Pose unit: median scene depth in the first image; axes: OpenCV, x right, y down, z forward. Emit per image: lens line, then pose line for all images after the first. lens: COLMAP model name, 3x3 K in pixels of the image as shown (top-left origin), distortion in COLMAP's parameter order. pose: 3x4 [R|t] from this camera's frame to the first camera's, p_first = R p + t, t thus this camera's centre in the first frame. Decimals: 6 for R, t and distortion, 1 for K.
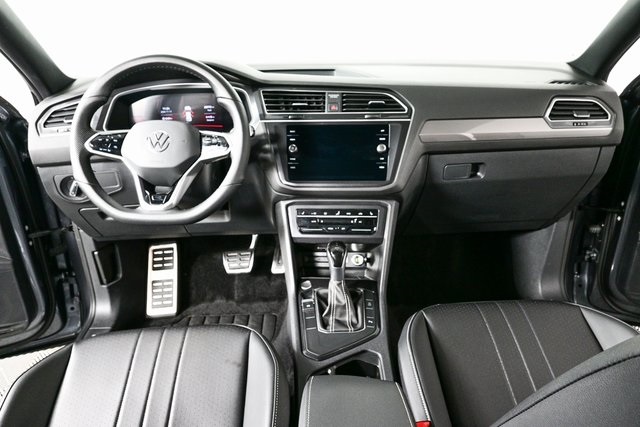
lens RADIAL K [[462.7, 0, 324.5], [0, 462.7, 213.8], [0, 0, 1]] dist [-0.007910, -0.002906]
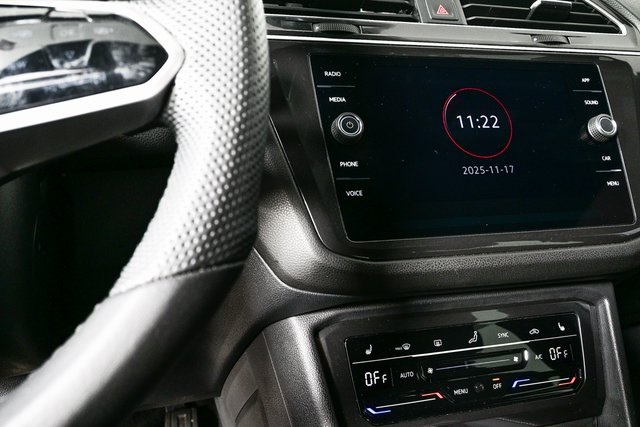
lens RADIAL K [[543.3, 0, 315.4], [0, 543.3, 214.7], [0, 0, 1]] dist [-0.012604, -0.000053]
pose [[0.947070, -0.040583, 0.318453, -0.190503], [0.085938, 0.987824, -0.129688, -0.045995], [-0.309312, 0.150191, 0.939025, 0.687615]]
